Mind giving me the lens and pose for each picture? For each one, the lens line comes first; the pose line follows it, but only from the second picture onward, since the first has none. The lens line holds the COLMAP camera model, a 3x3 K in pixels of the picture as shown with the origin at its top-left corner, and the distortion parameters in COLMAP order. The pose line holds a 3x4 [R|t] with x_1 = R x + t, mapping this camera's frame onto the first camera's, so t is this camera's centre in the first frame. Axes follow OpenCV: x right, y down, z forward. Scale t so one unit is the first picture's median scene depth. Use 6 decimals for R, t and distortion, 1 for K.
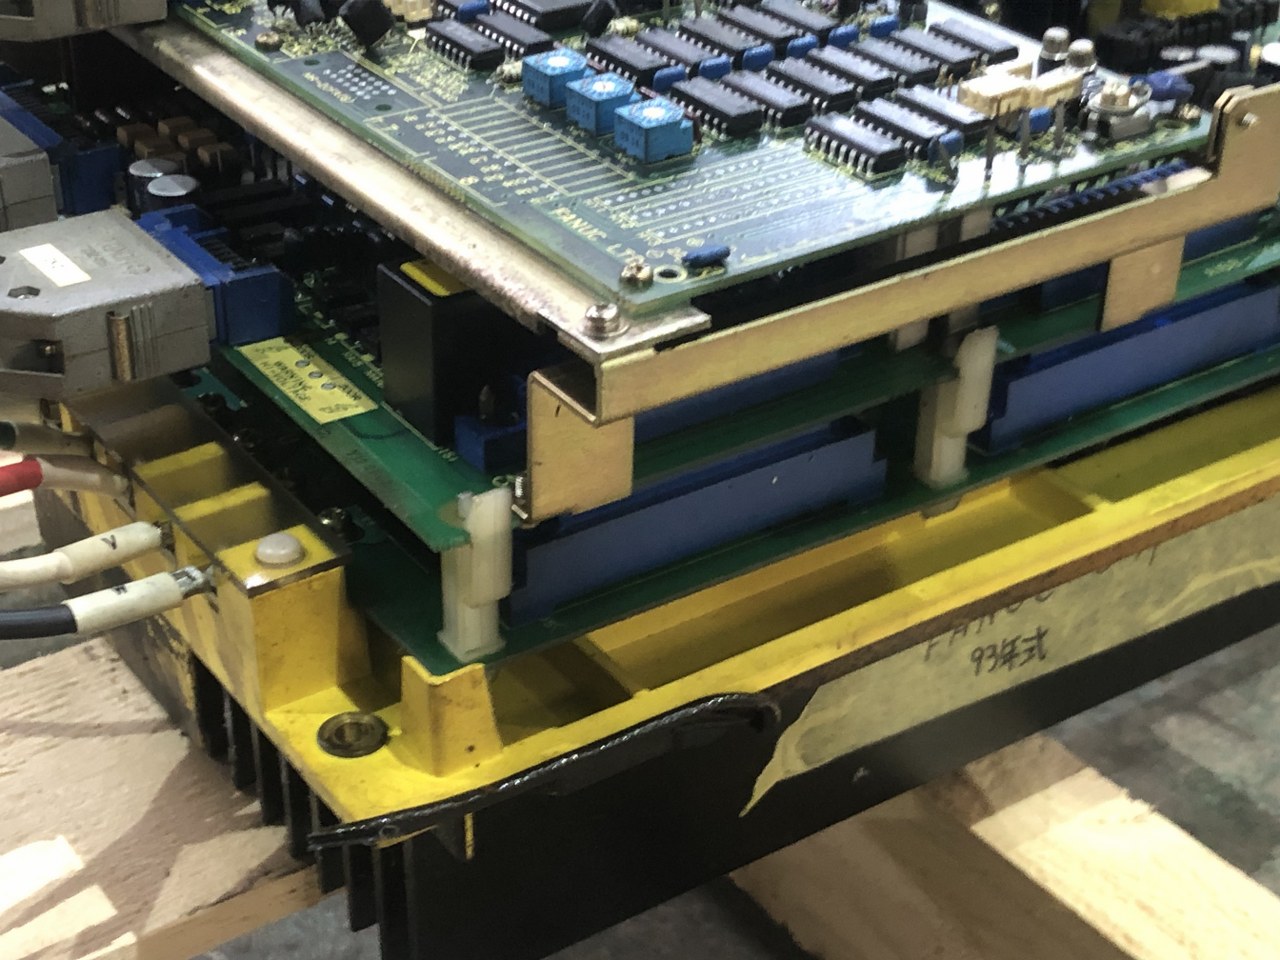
lens RADIAL K [[2177.3, 0, 640.6], [0, 2177.3, 478.5], [0, 0, 1]] dist [0.115537, 0.000000]
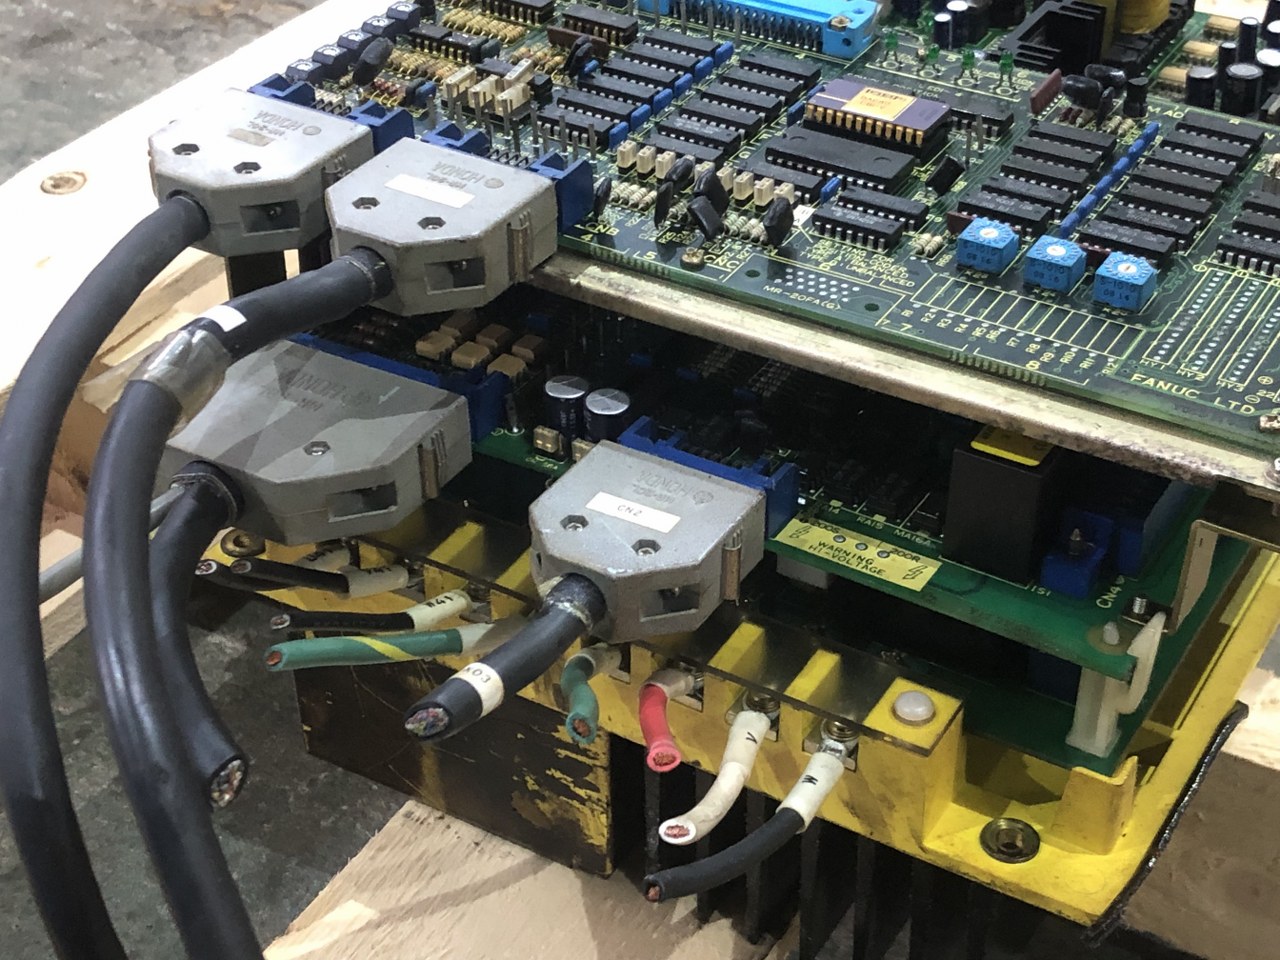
lens RADIAL K [[2177.3, 0, 634.9], [0, 2177.3, 482.0], [0, 0, 1]] dist [0.115537, 0.000000]
pose [[0.908003, -0.250584, 0.335766, -0.625842], [0.222076, 0.967436, 0.121450, -0.243255], [-0.355266, -0.035712, 0.934083, -0.023997]]
